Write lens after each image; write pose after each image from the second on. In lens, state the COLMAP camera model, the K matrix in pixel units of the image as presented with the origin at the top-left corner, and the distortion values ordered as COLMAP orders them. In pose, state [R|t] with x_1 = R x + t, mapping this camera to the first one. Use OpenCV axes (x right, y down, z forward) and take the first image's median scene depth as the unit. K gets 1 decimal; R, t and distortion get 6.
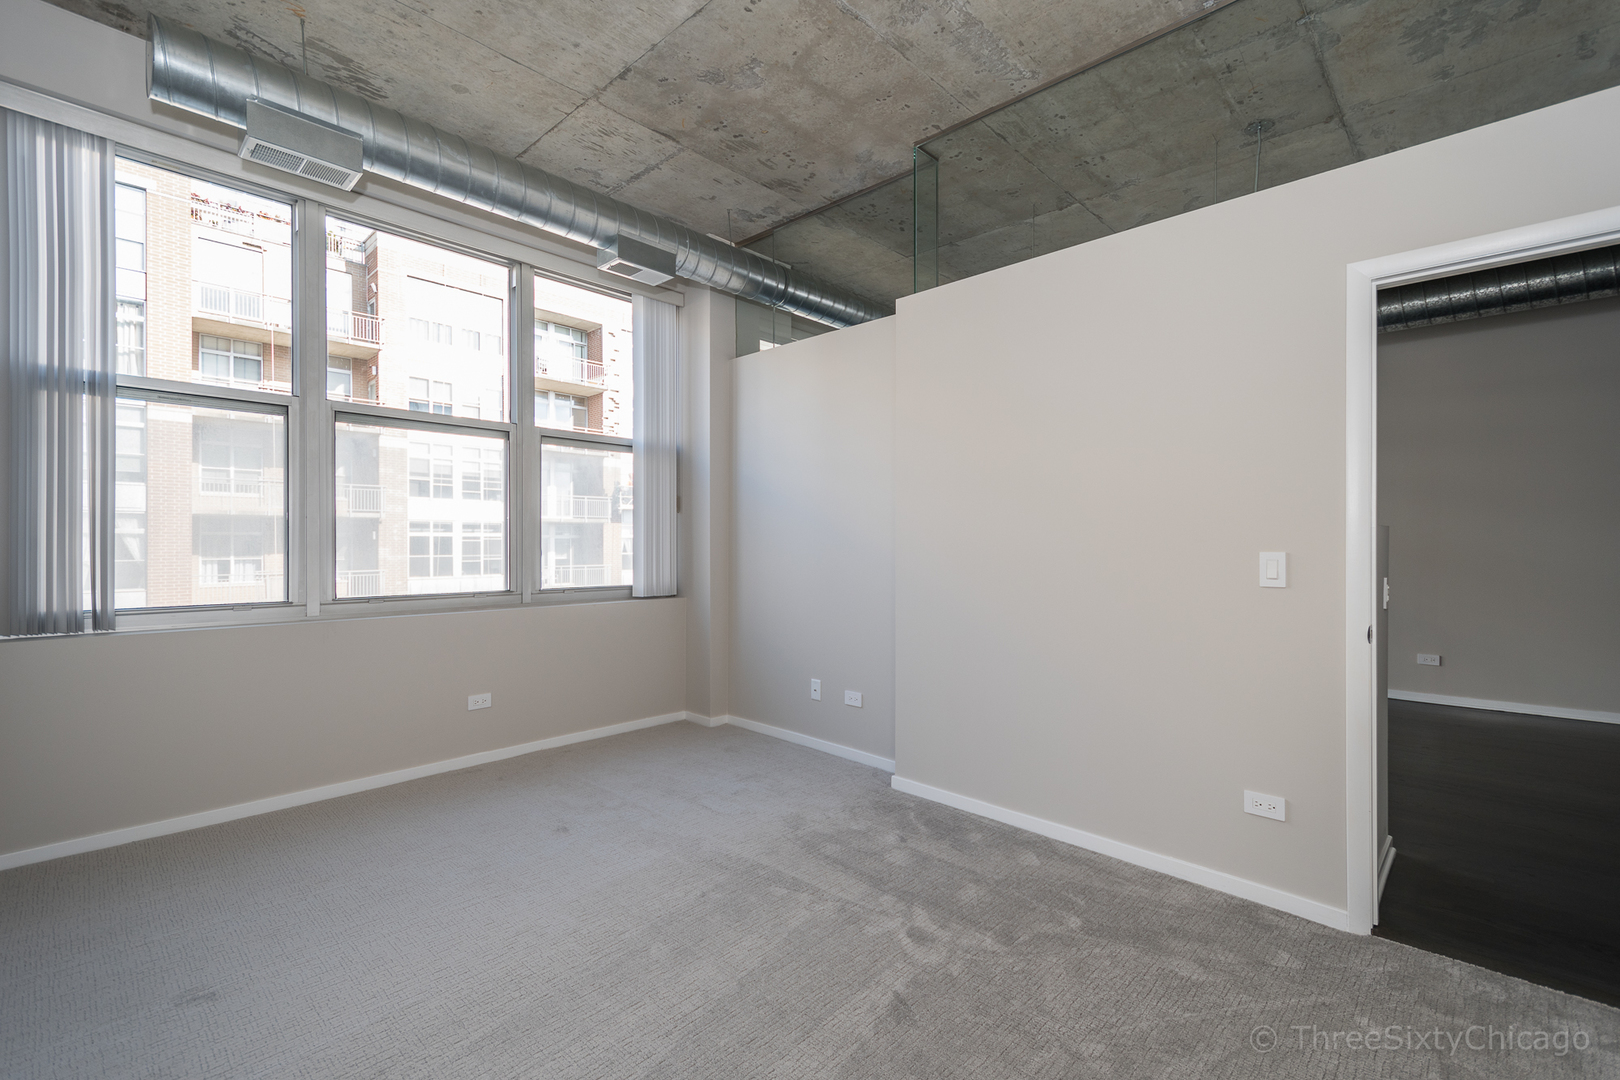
lens RADIAL K [[707.3, 0, 810.0], [0, 707.3, 540.0], [0, 0, 1]] dist [0.007545, -0.000031]
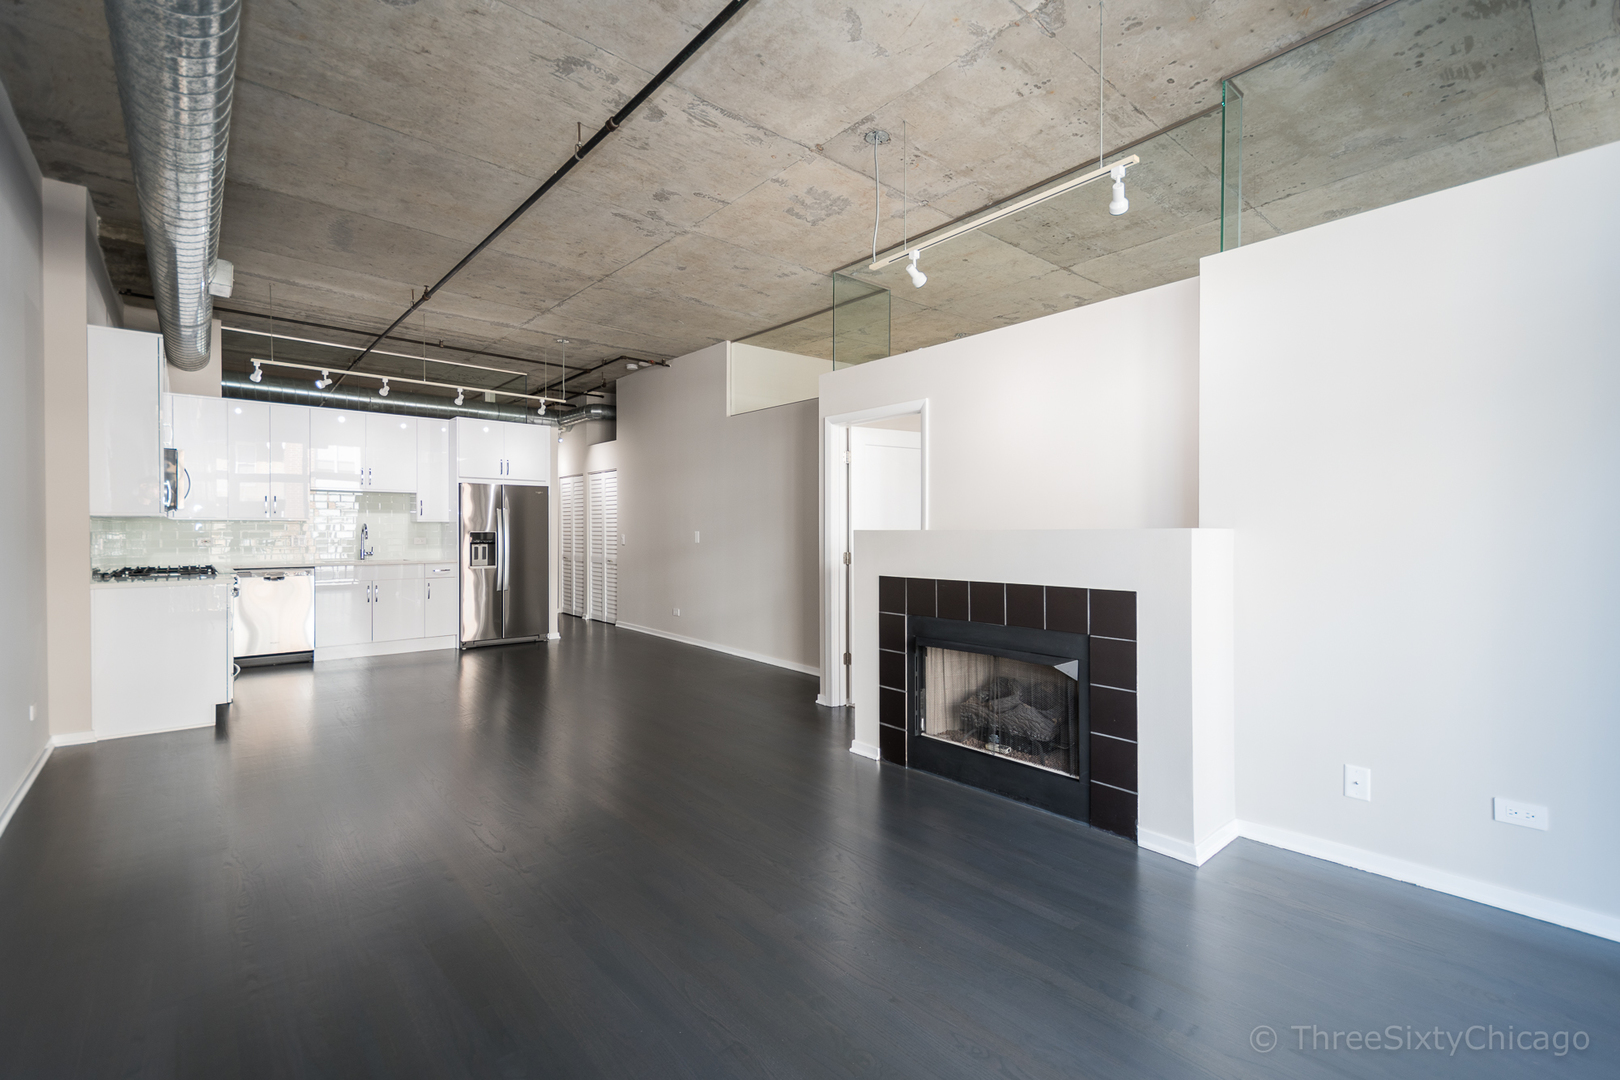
lens RADIAL K [[713.3, 0, 812.8], [0, 713.3, 537.4], [0, 0, 1]] dist [0.014381, -0.000504]
pose [[-0.996360, -0.000351, 0.085239, 0.551270], [-0.000158, 0.999997, 0.002265, -0.004462], [-0.085239, 0.002244, -0.996358, 1.769838]]
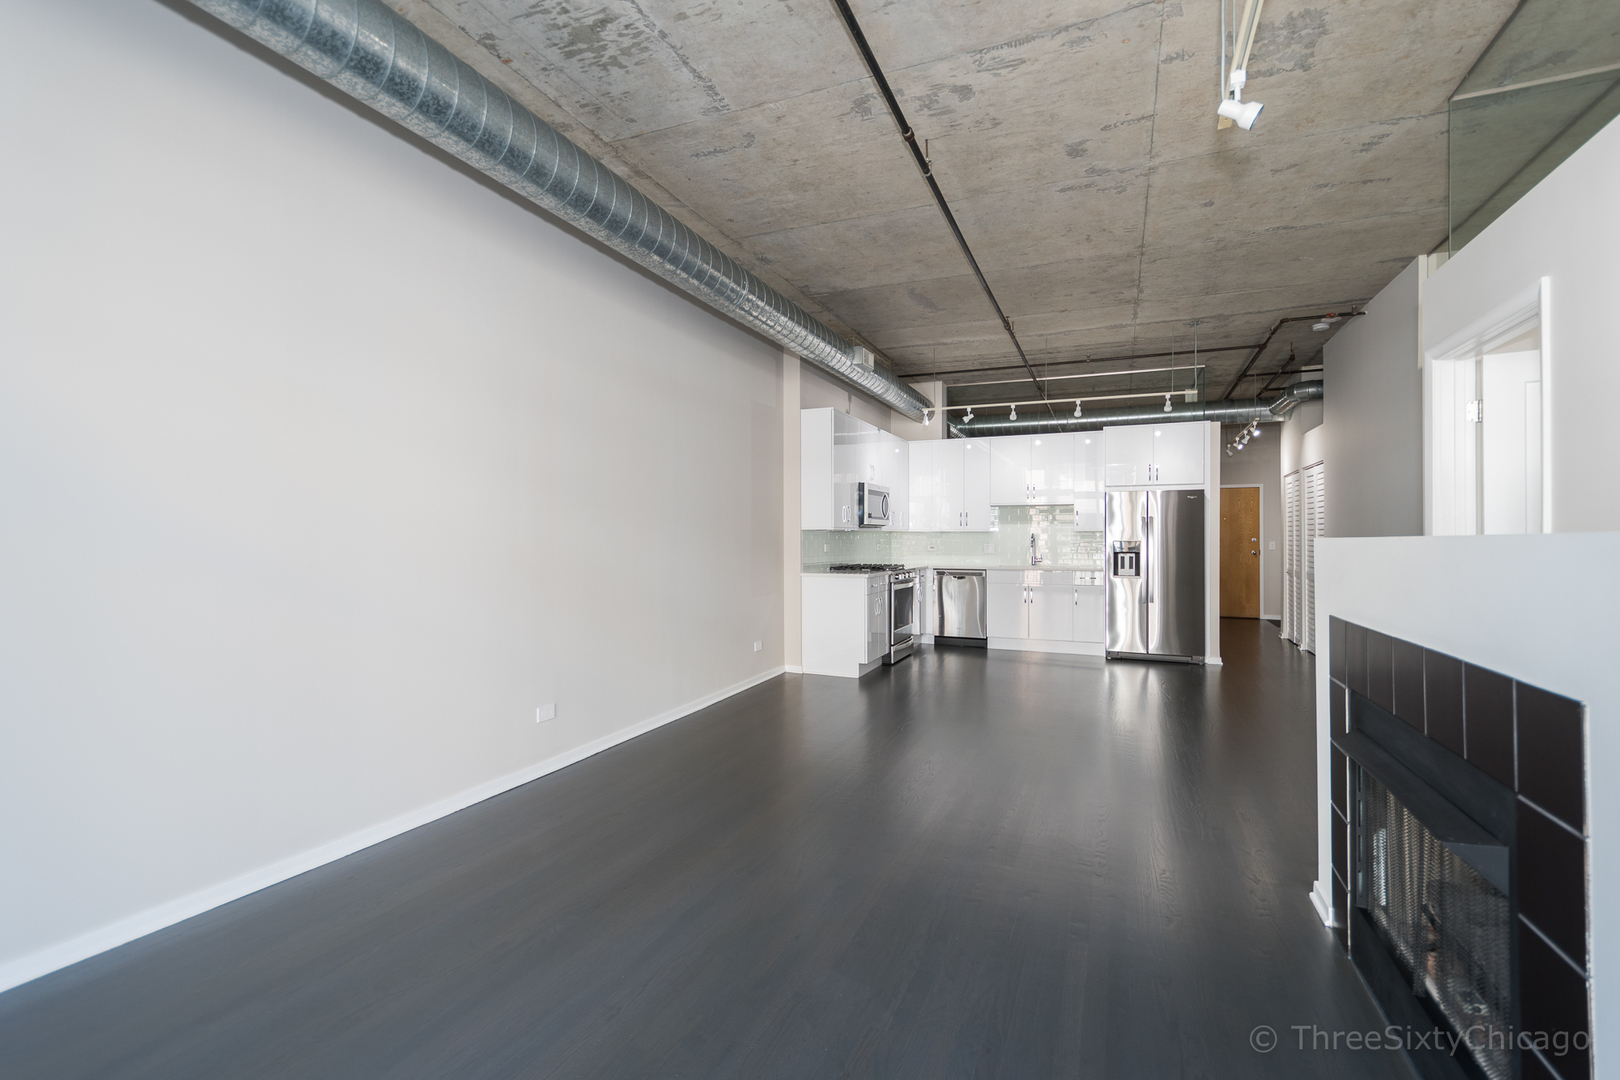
lens RADIAL K [[721.5, 0, 810.0], [0, 721.5, 540.0], [0, 0, 1]] dist [0.024695, -0.009671]
pose [[-0.355945, 0.000726, 0.934507, 0.121442], [-0.006628, 0.999973, -0.003301, -0.005682], [-0.934483, -0.007369, -0.355931, 1.379452]]
